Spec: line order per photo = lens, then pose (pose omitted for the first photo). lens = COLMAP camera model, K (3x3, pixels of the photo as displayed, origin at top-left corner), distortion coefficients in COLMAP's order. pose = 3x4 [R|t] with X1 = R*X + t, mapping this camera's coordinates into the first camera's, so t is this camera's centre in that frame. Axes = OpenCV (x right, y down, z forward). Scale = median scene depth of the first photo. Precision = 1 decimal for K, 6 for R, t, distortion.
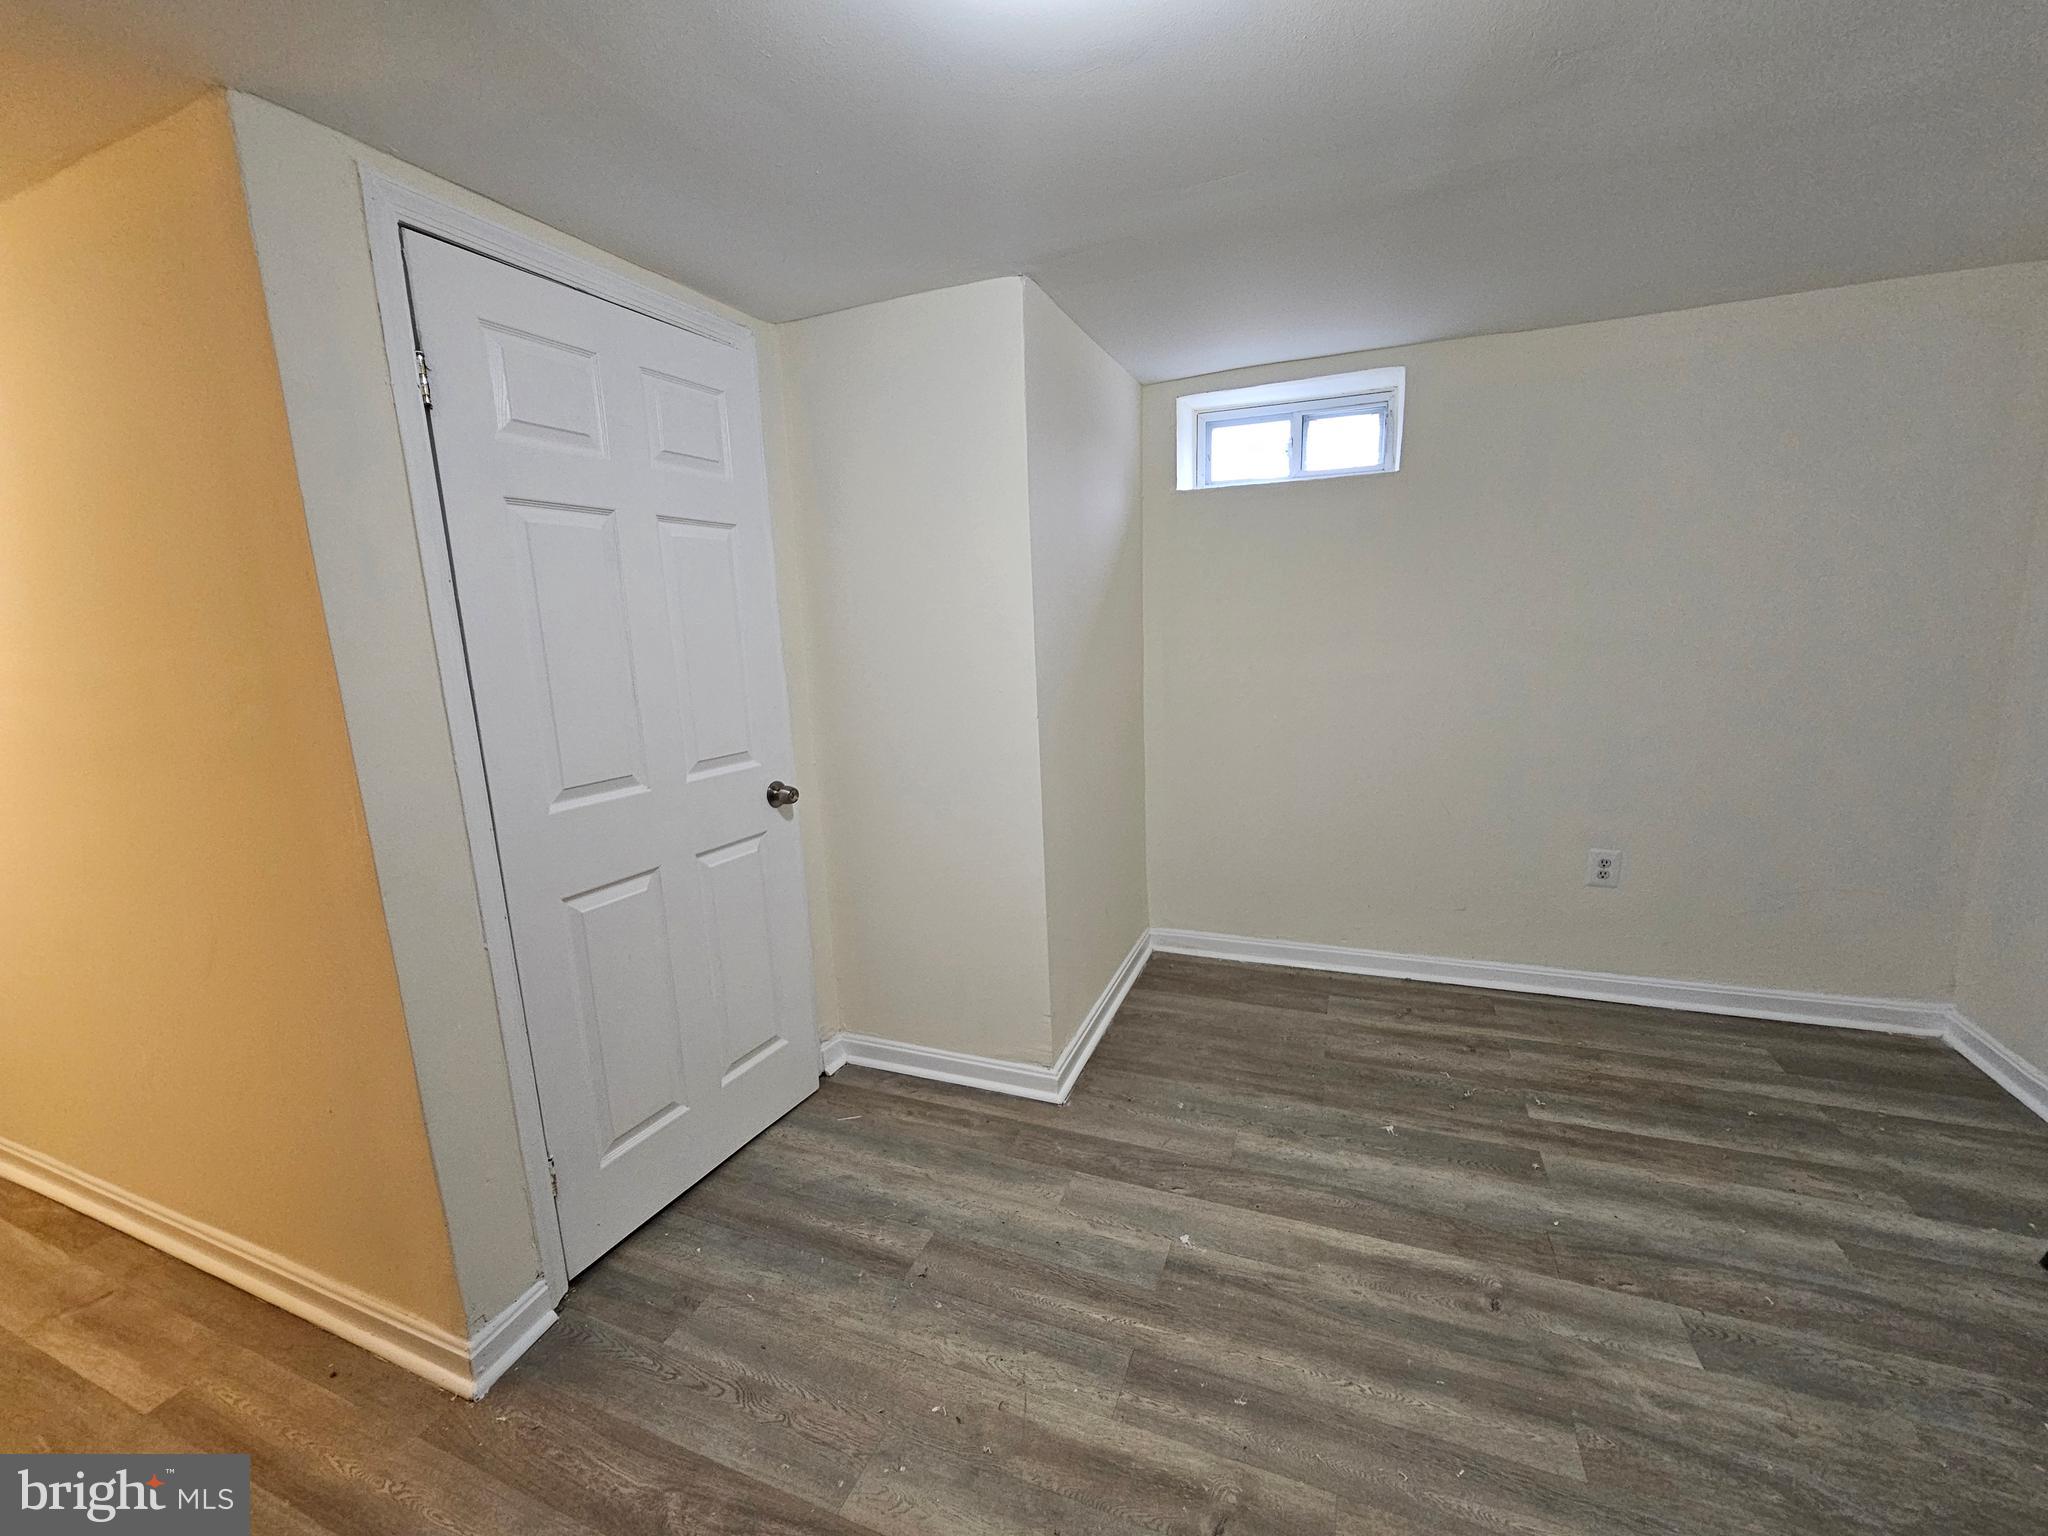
lens RADIAL K [[841.4, 0, 1027.7], [0, 841.4, 814.2], [0, 0, 1]] dist [-0.002147, -0.002671]
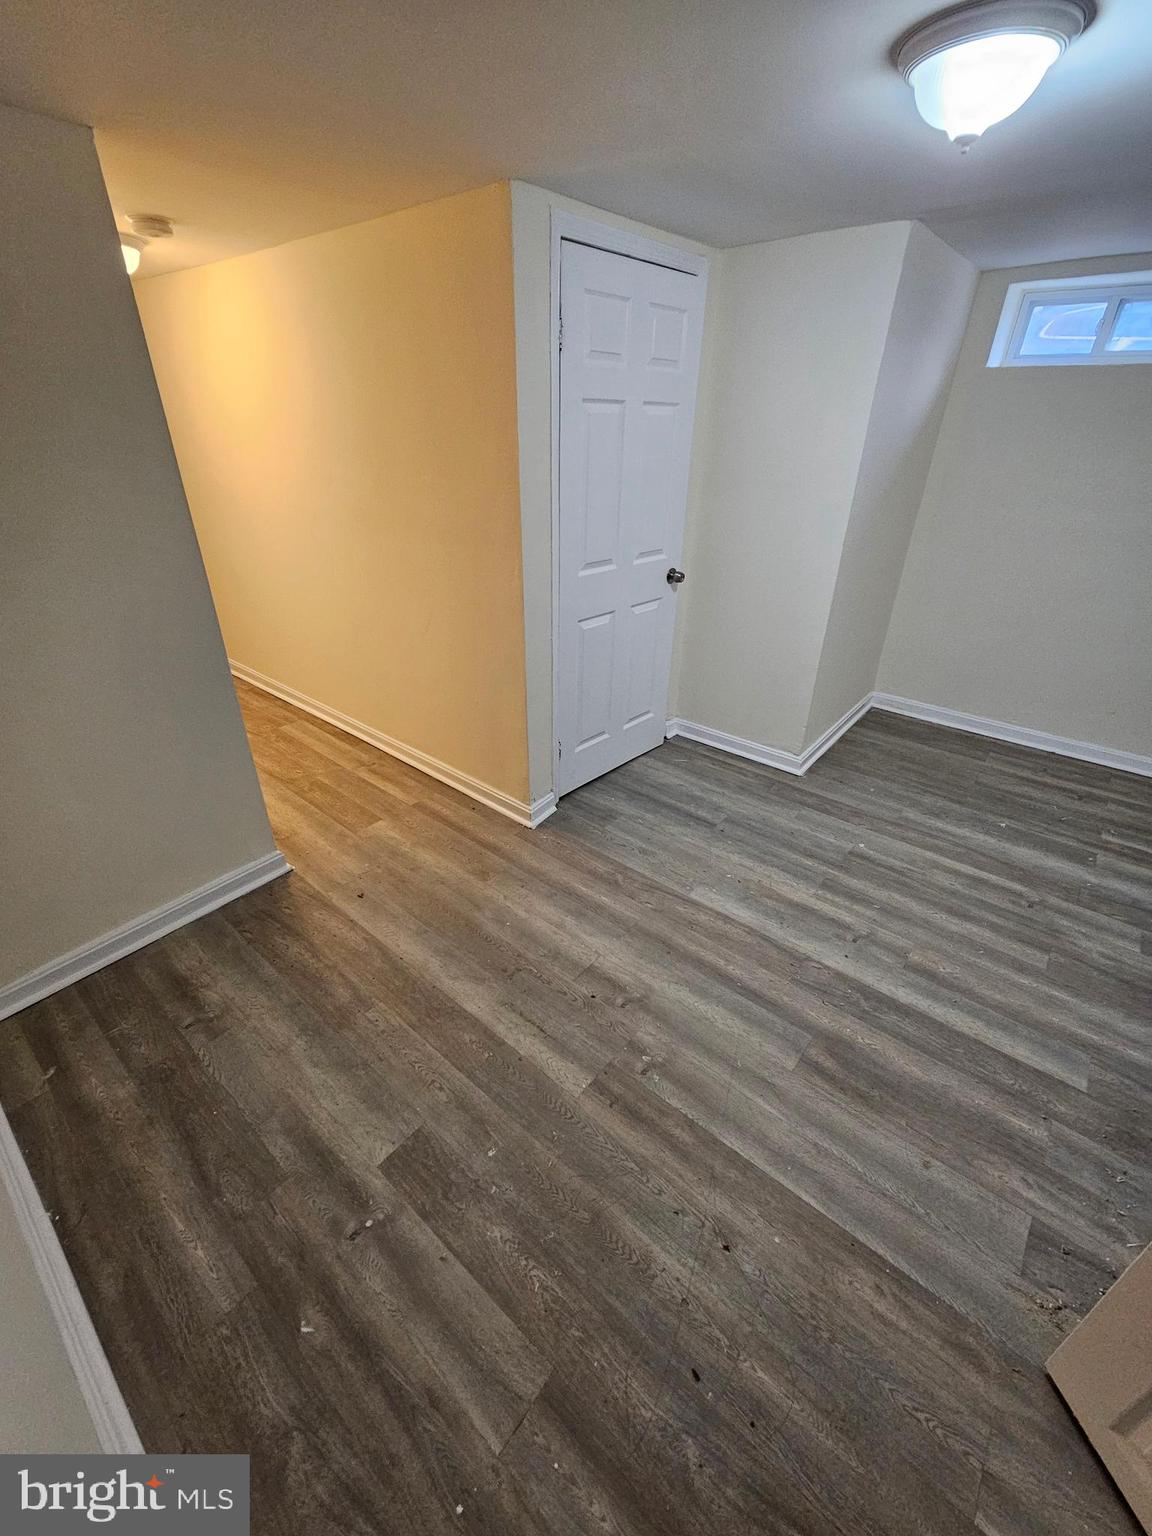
lens RADIAL K [[631.0, 0, 551.7], [0, 631.0, 781.0], [0, 0, 1]] dist [-0.002147, -0.002671]
pose [[0.942936, 0.203323, -0.263689, -0.117779], [-0.116181, 0.943050, 0.311701, -0.000986], [0.312048, -0.263279, 0.912858, -0.449202]]
